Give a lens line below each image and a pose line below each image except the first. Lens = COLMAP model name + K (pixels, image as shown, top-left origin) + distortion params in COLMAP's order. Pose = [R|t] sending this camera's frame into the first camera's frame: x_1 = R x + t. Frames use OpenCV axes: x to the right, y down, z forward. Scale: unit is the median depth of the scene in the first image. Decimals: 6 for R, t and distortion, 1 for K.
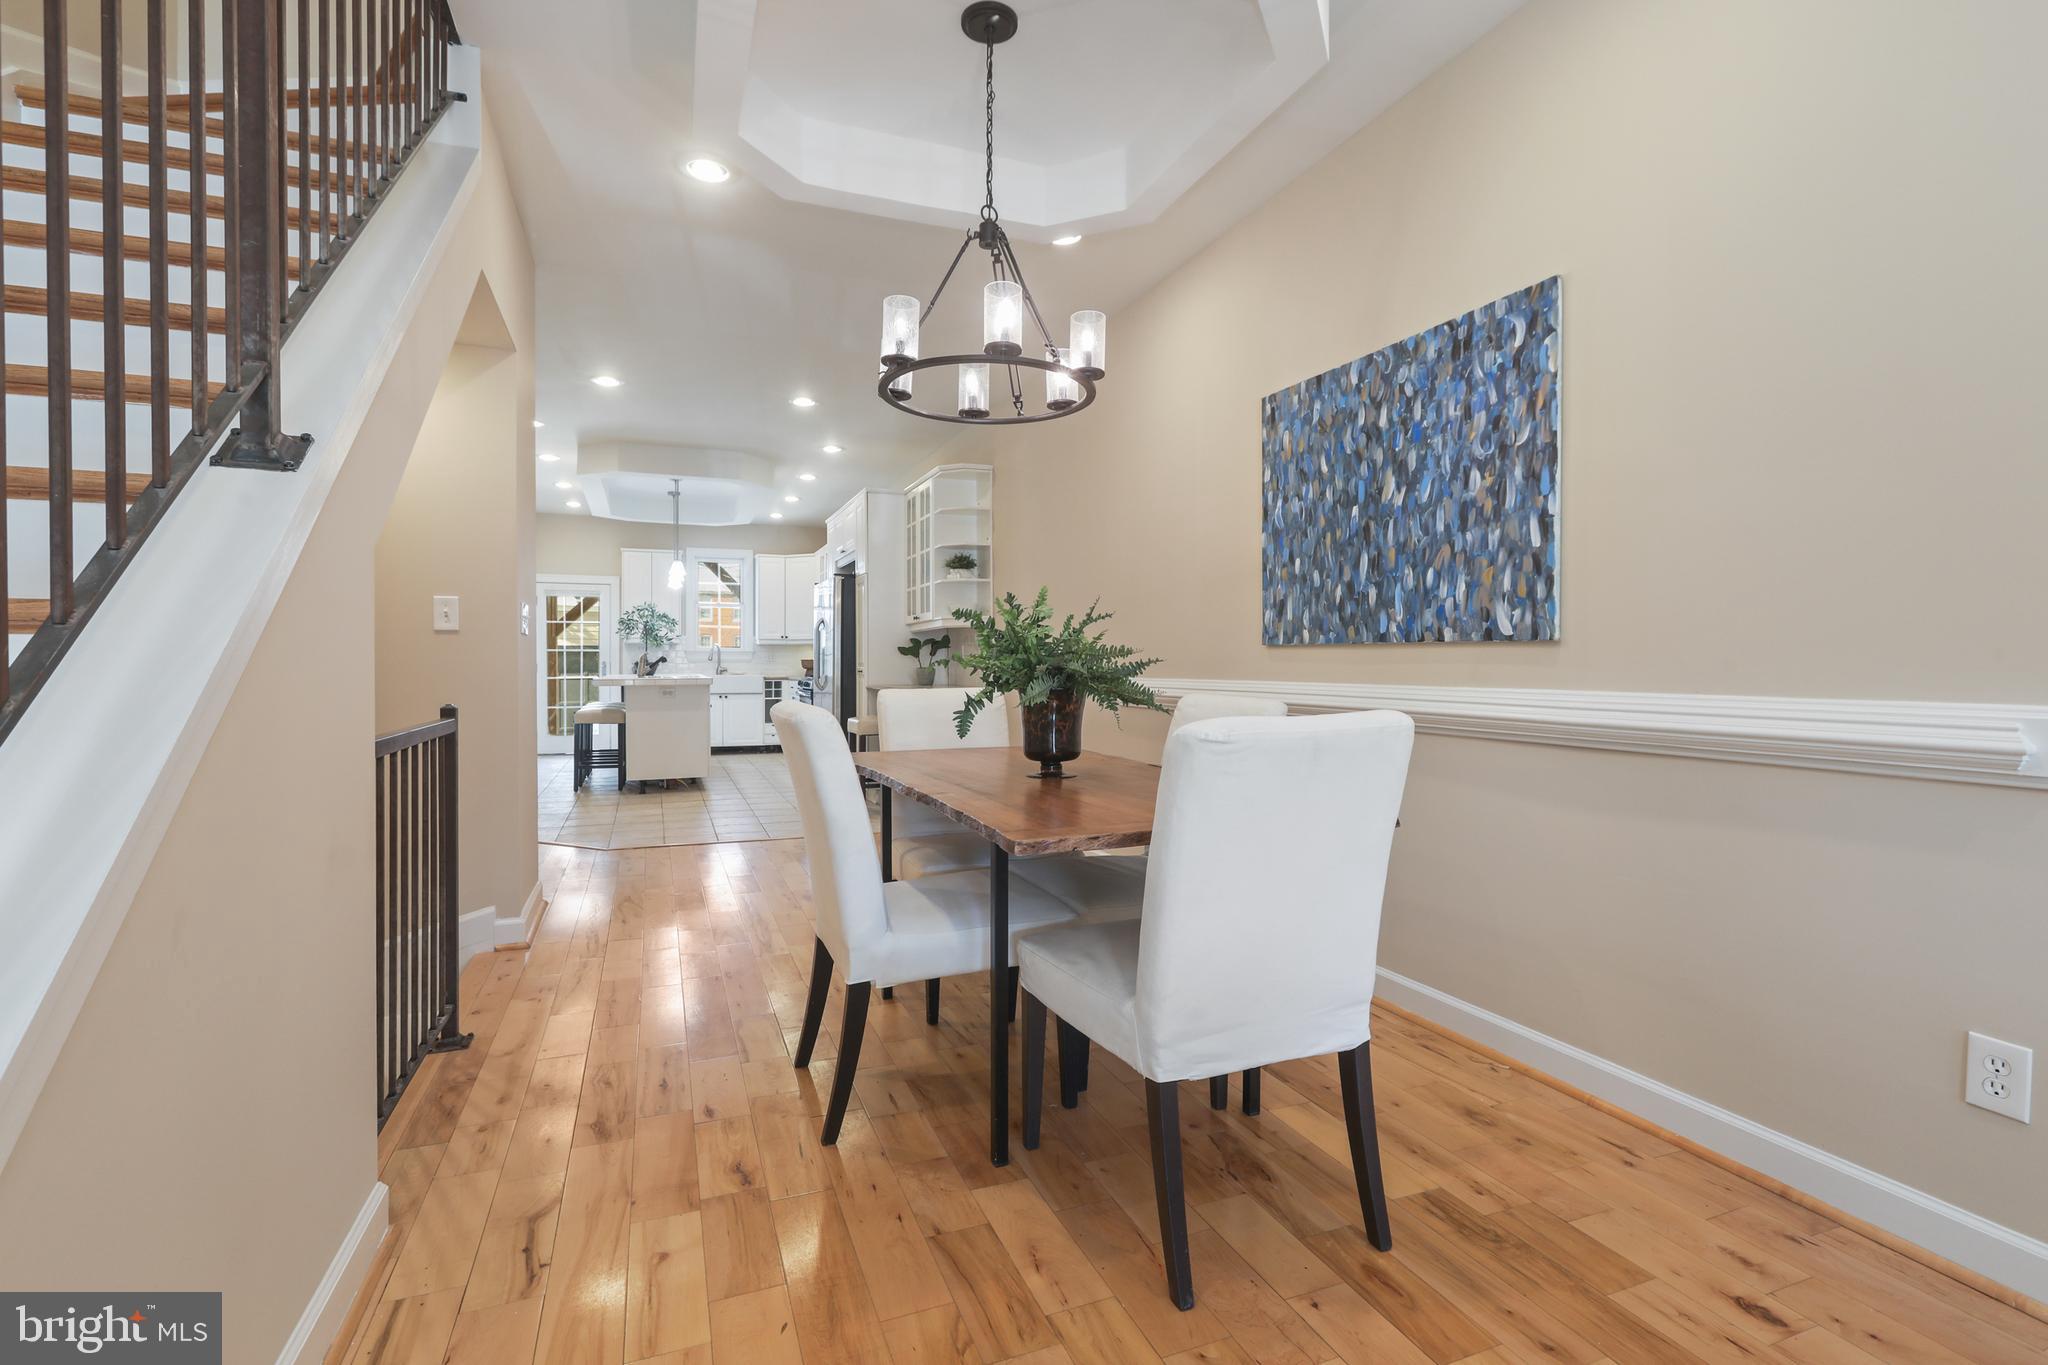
lens RADIAL K [[934.5, 0, 1056.9], [0, 934.5, 679.4], [0, 0, 1]] dist [-0.050368, 0.000276]
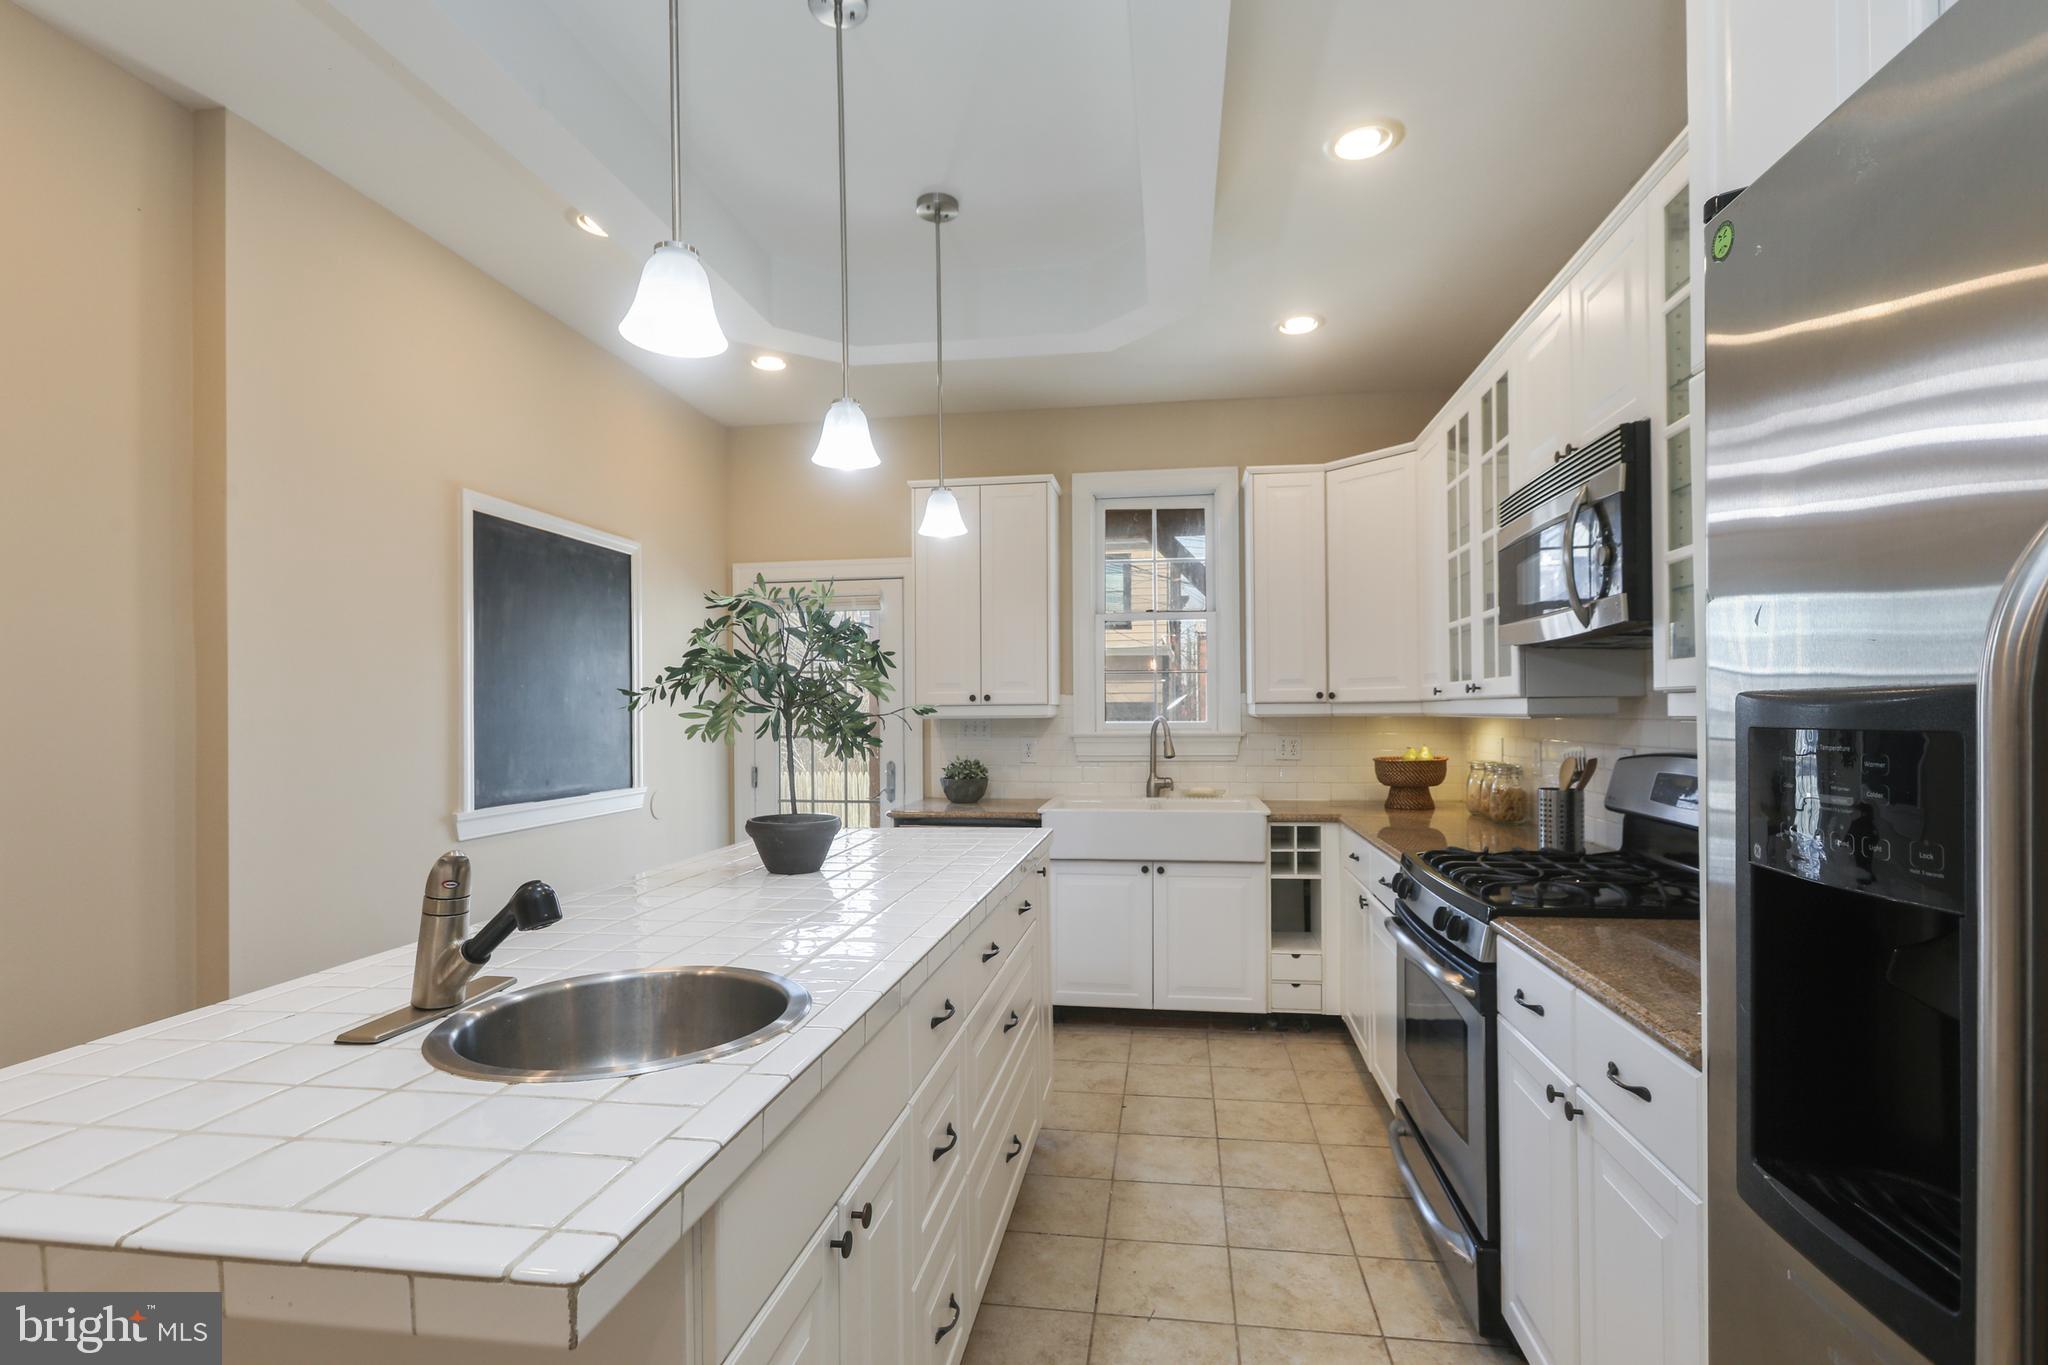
lens RADIAL K [[975.2, 0, 1034.1], [0, 975.2, 709.5], [0, 0, 1]] dist [-0.002496, -0.000056]
pose [[0.848997, -0.010006, -0.528304, -0.677278], [0.002517, 0.999886, -0.014892, -0.123878], [0.528392, 0.011313, 0.848925, 2.221139]]
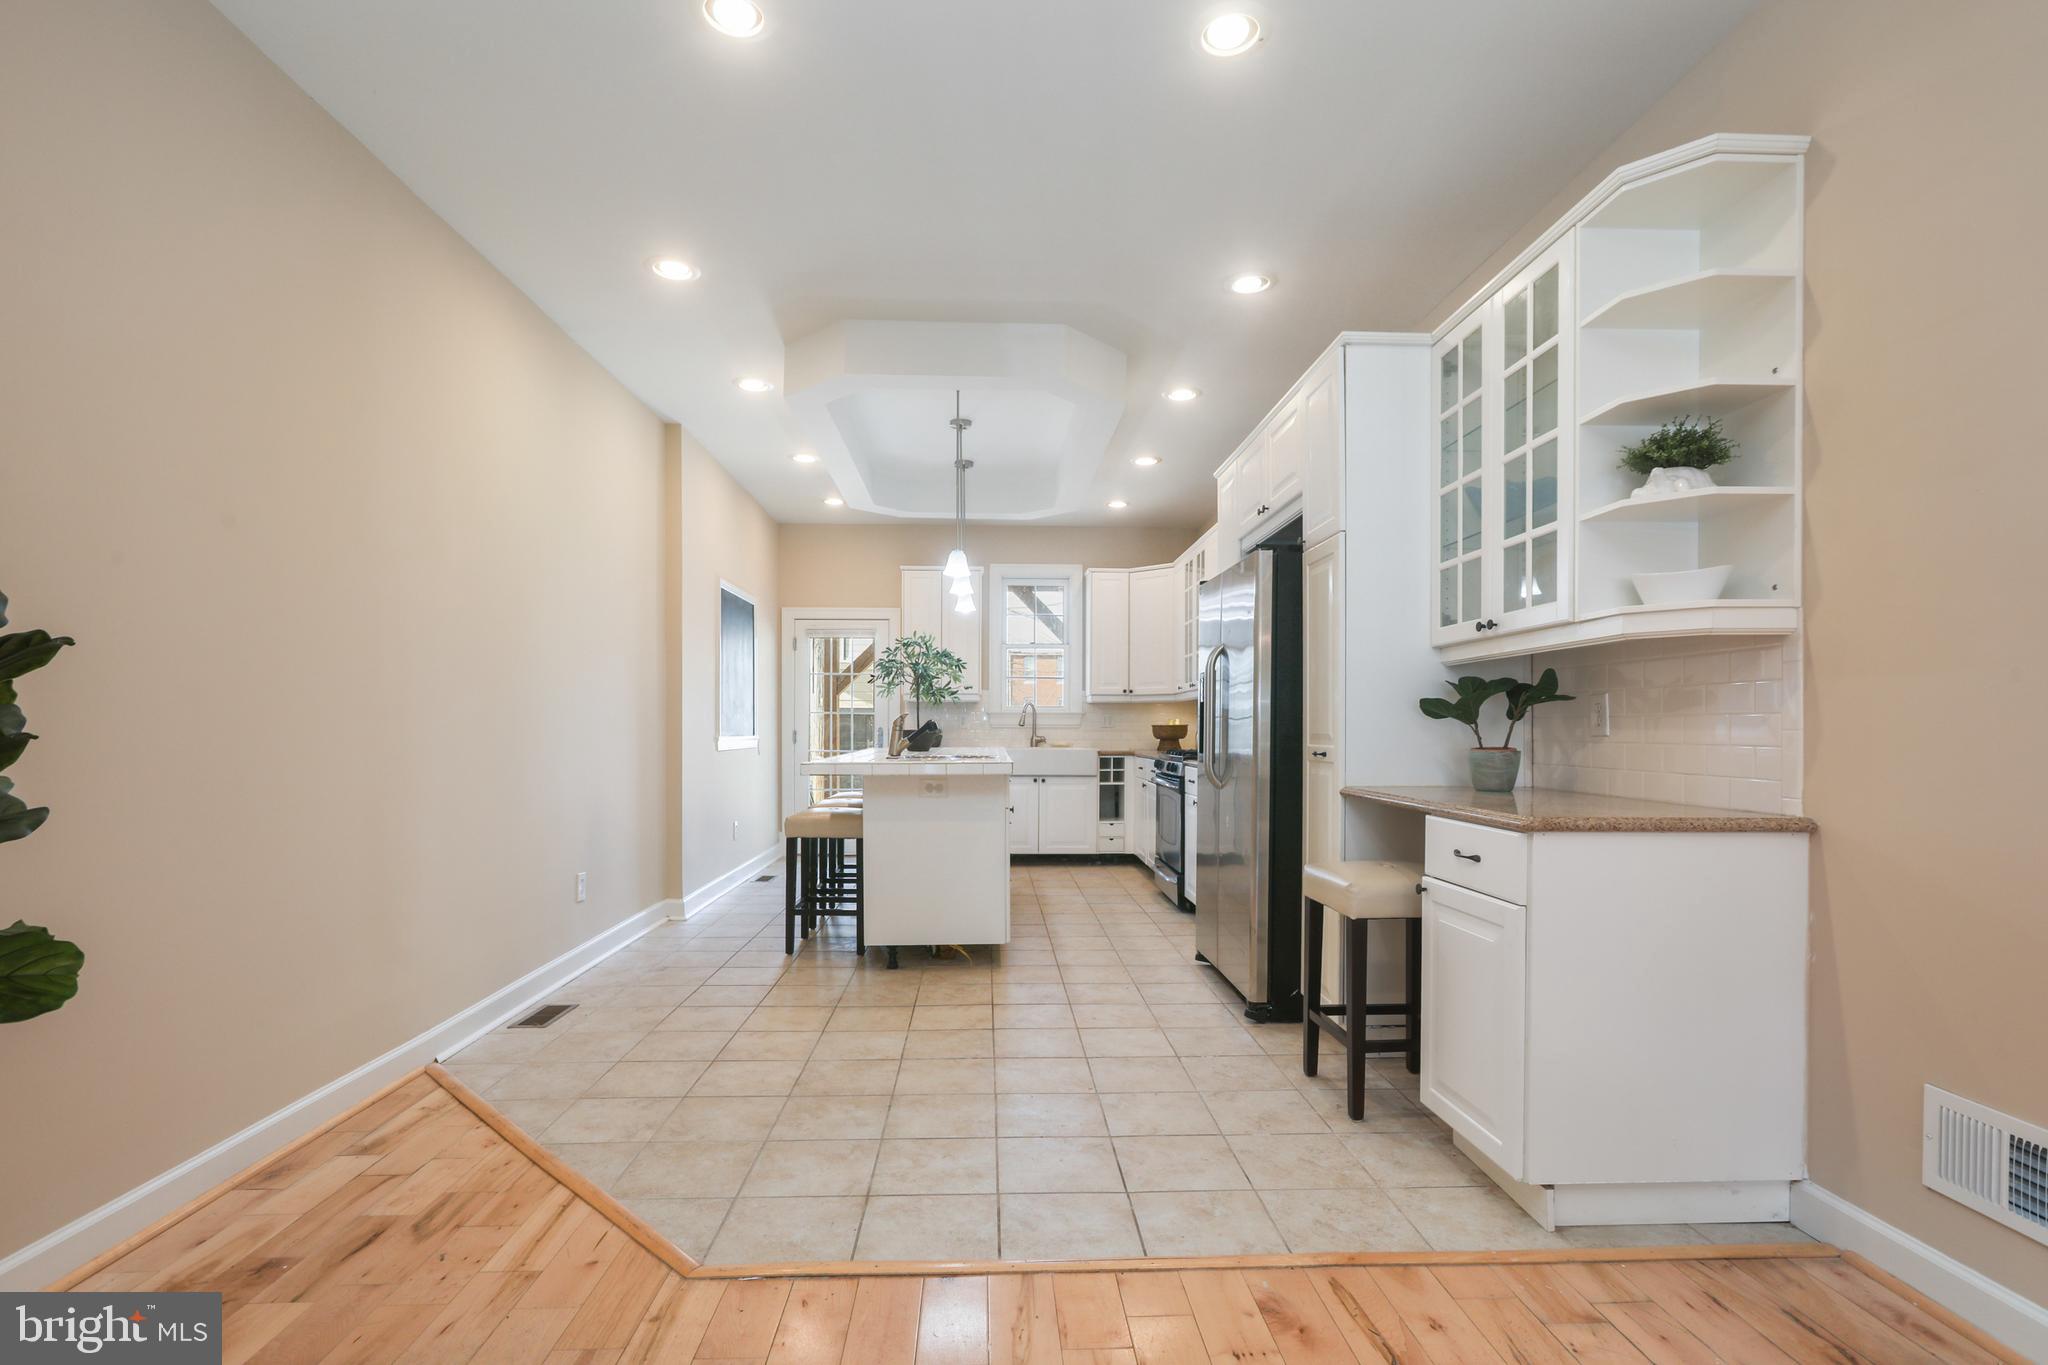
lens RADIAL K [[976.1, 0, 1018.4], [0, 976.1, 729.3], [0, 0, 1]] dist [-0.001188, -0.000045]
pose [[0.930486, 0.002030, -0.366321, -0.387306], [-0.007005, 0.999900, -0.012253, -0.032213], [0.366259, 0.013967, 0.930408, 1.134177]]
